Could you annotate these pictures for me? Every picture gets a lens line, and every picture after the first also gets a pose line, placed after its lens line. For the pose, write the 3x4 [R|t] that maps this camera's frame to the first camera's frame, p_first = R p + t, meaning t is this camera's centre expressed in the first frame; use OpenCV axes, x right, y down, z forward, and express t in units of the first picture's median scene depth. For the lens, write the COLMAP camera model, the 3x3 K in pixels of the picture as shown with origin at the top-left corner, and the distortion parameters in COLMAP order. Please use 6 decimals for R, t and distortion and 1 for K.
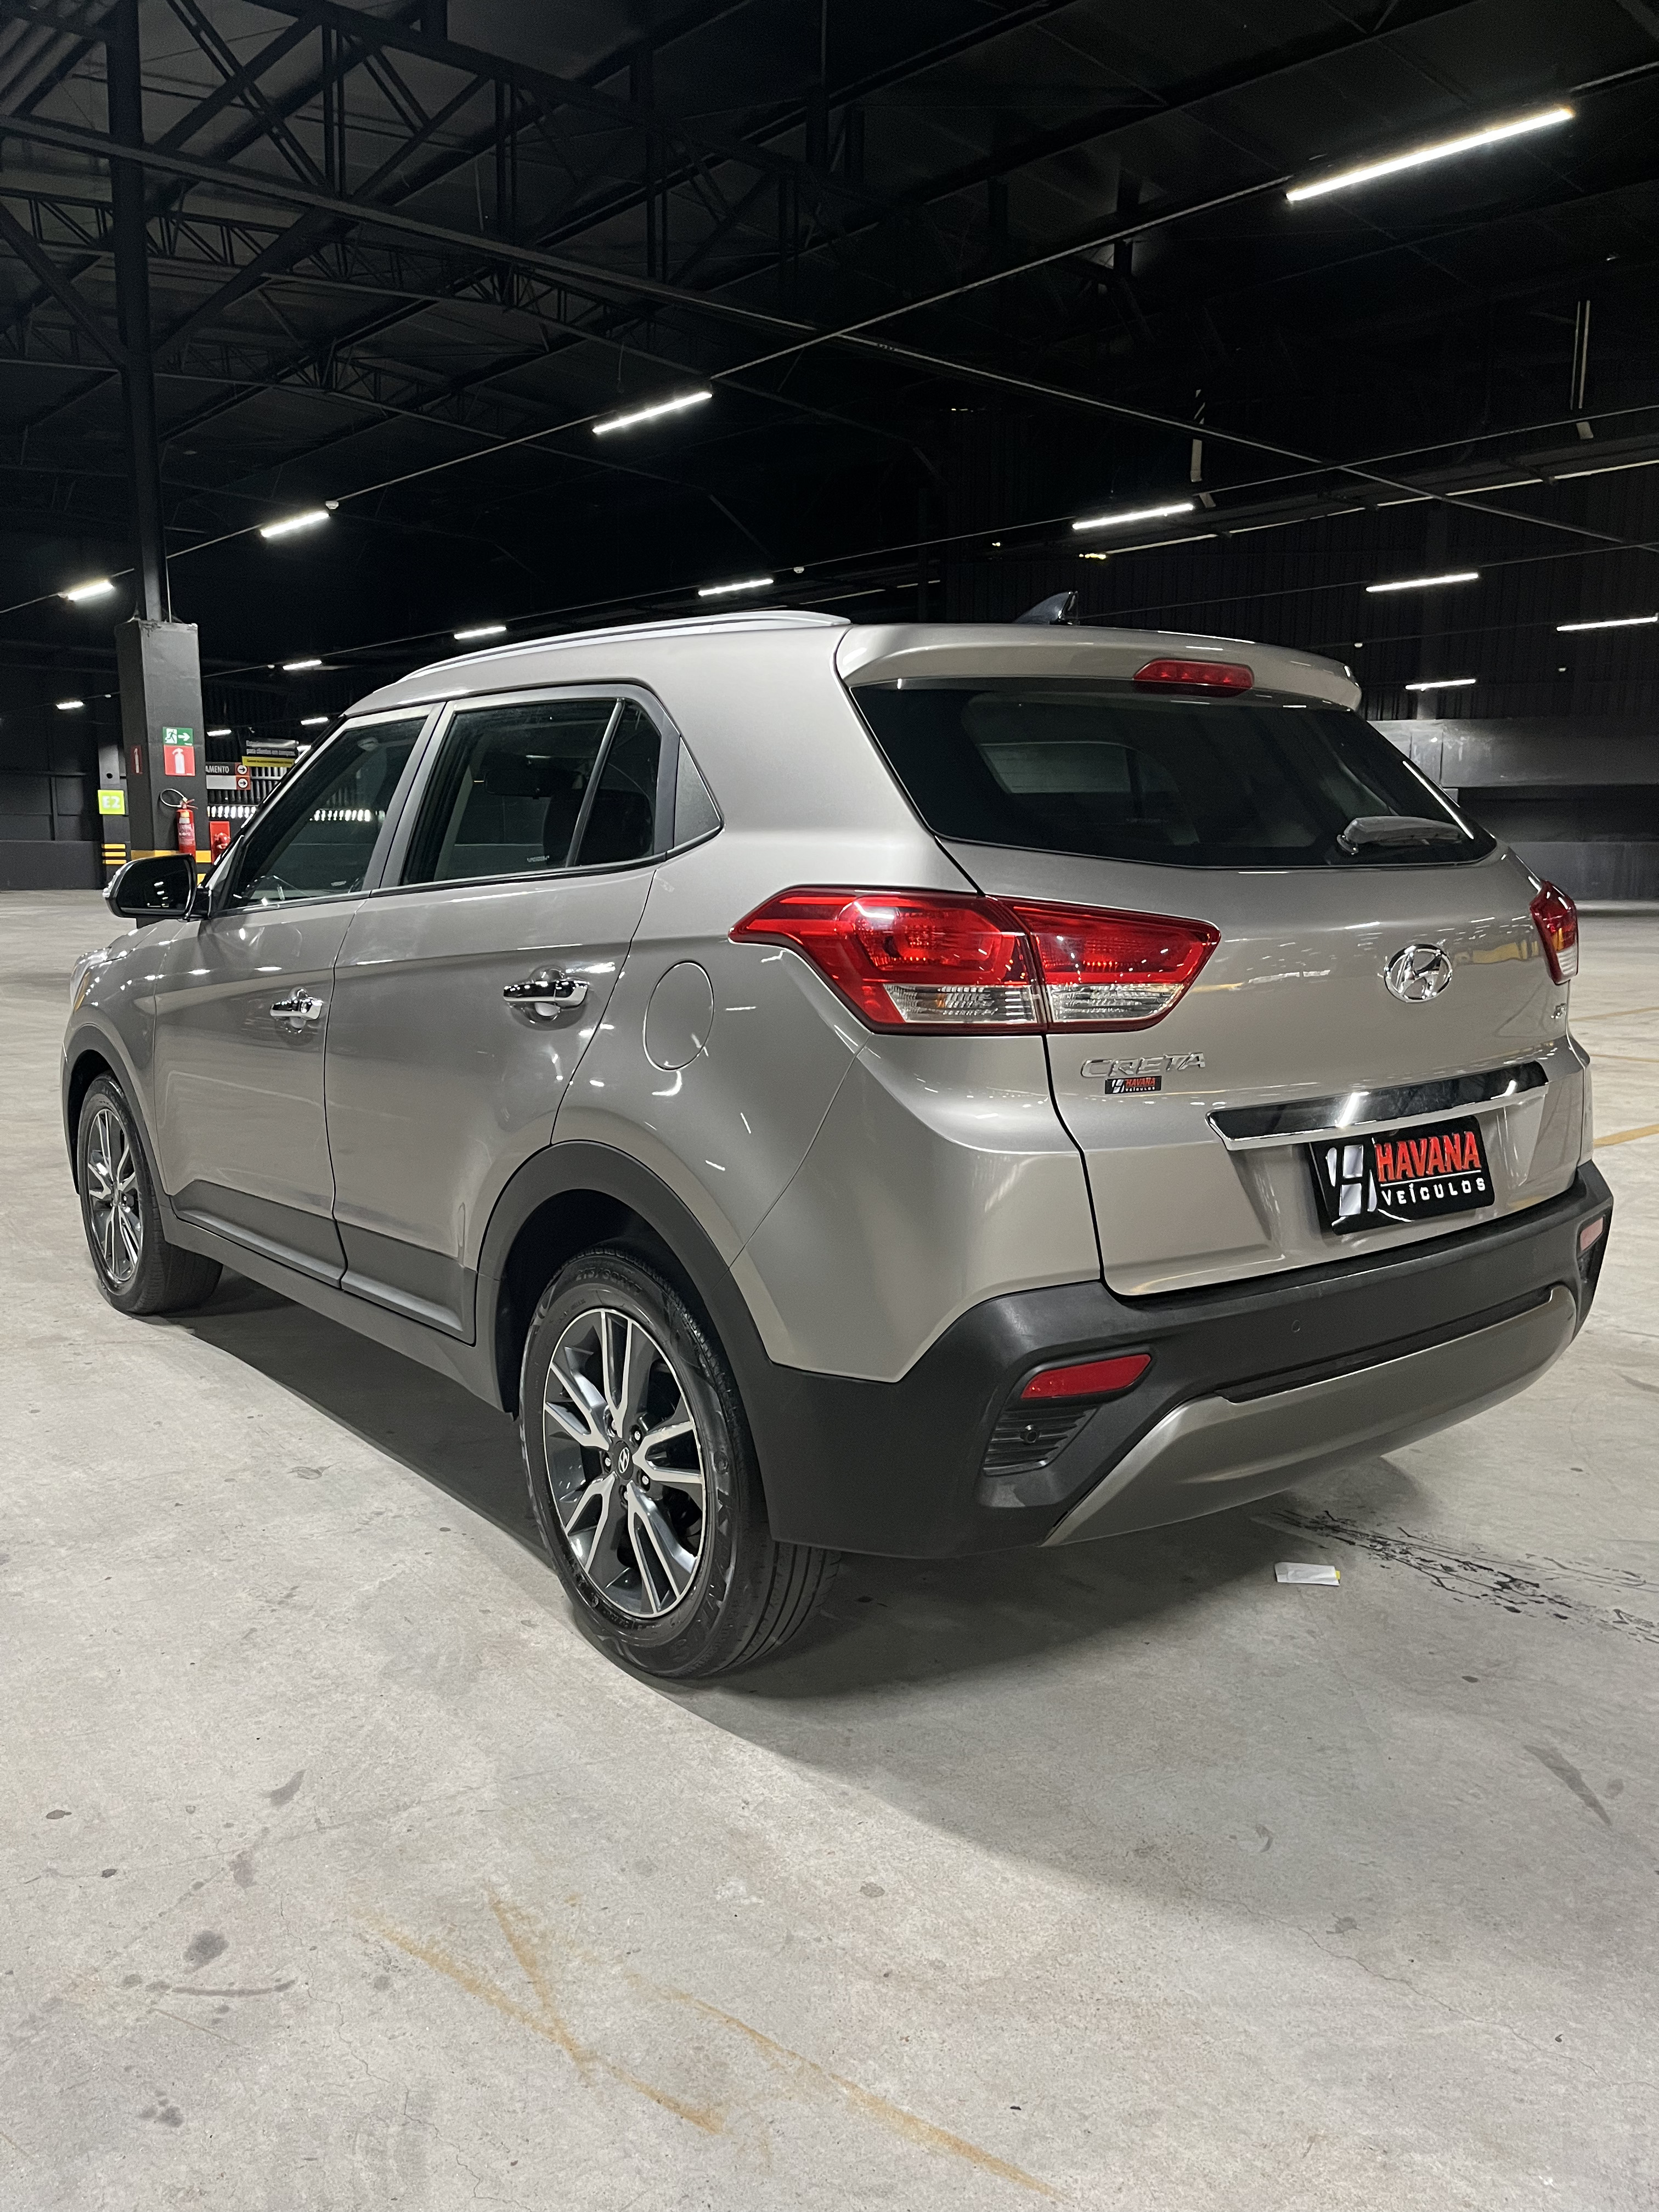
lens RADIAL K [[1708.2, 0, 826.0], [0, 1708.2, 1121.4], [0, 0, 1]] dist [0.044632, -0.061685]
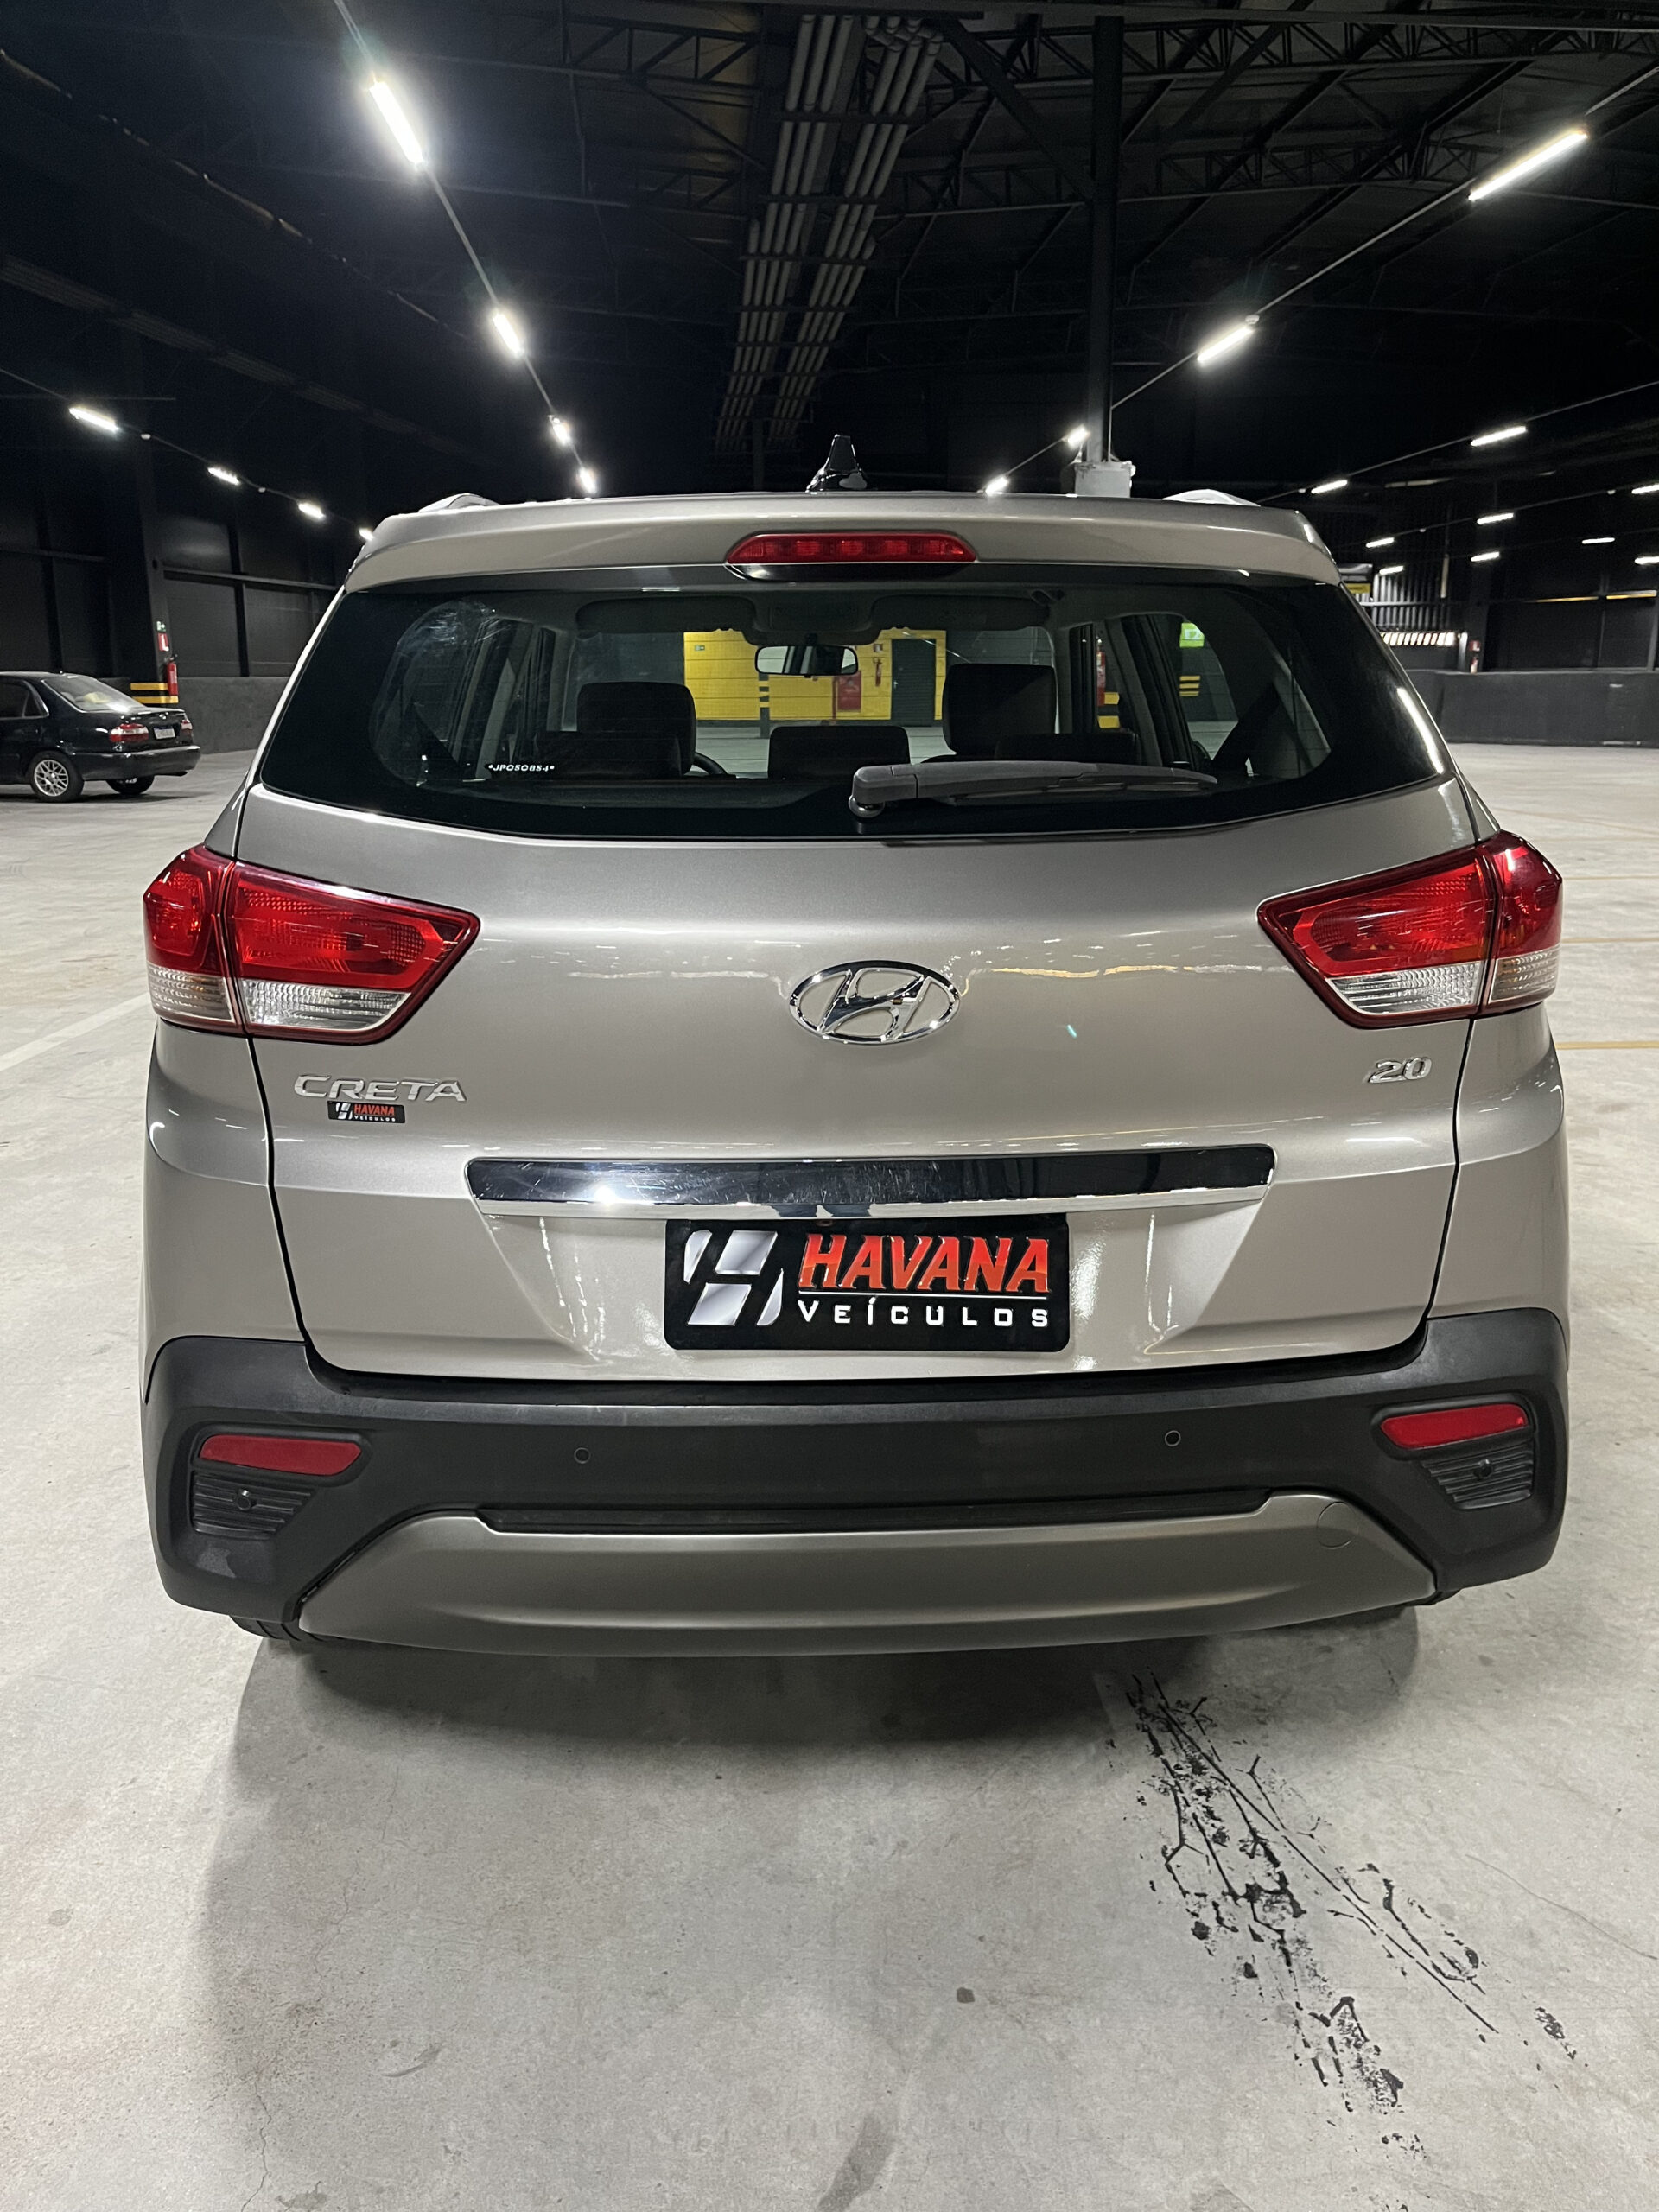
lens RADIAL K [[1692.1, 0, 819.0], [0, 1692.1, 1116.6], [0, 0, 1]] dist [0.079569, -0.099937]
pose [[0.799806, 0.147134, -0.581947, 0.695864], [-0.091578, 0.988054, 0.123950, -0.117637], [0.593232, -0.045842, 0.803725, 0.419618]]
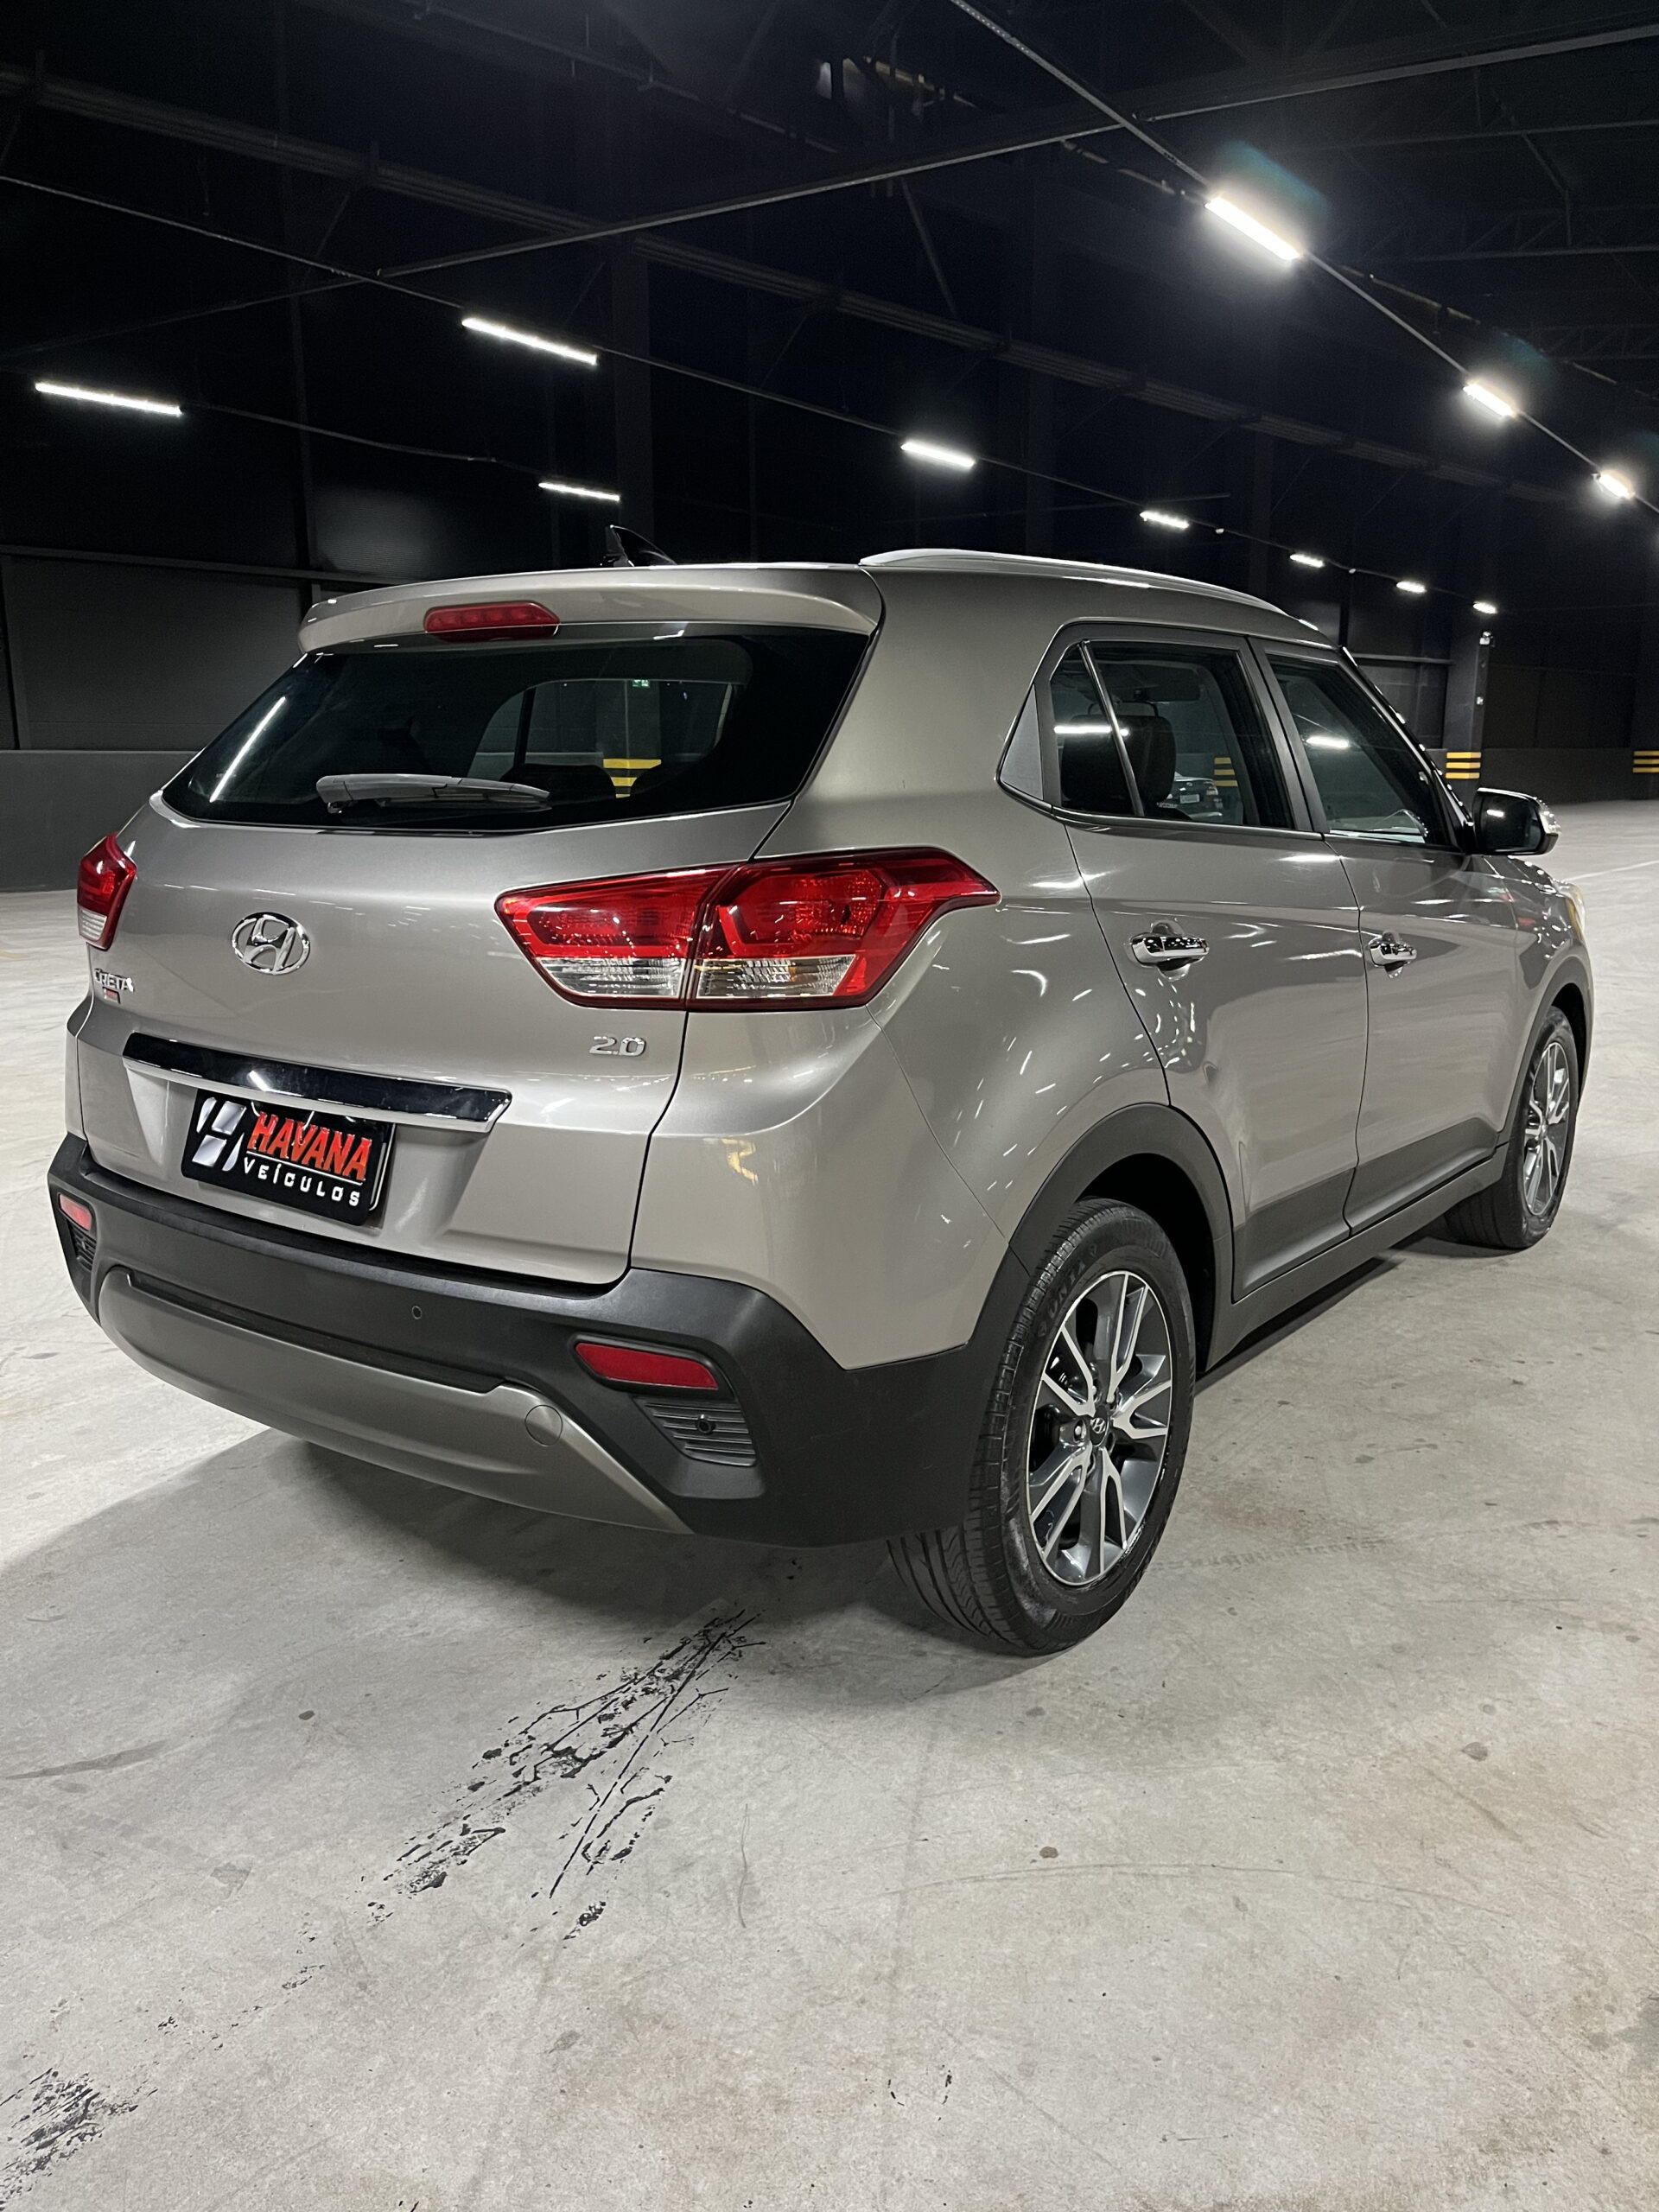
lens RADIAL K [[1690.0, 0, 822.4], [0, 1690.0, 1112.9], [0, 0, 1]] dist [0.056645, -0.078771]
pose [[0.256991, 0.201797, -0.945110, 1.266606], [-0.156191, 0.973772, 0.165446, -0.188778], [0.953709, 0.105100, 0.281769, 0.988964]]
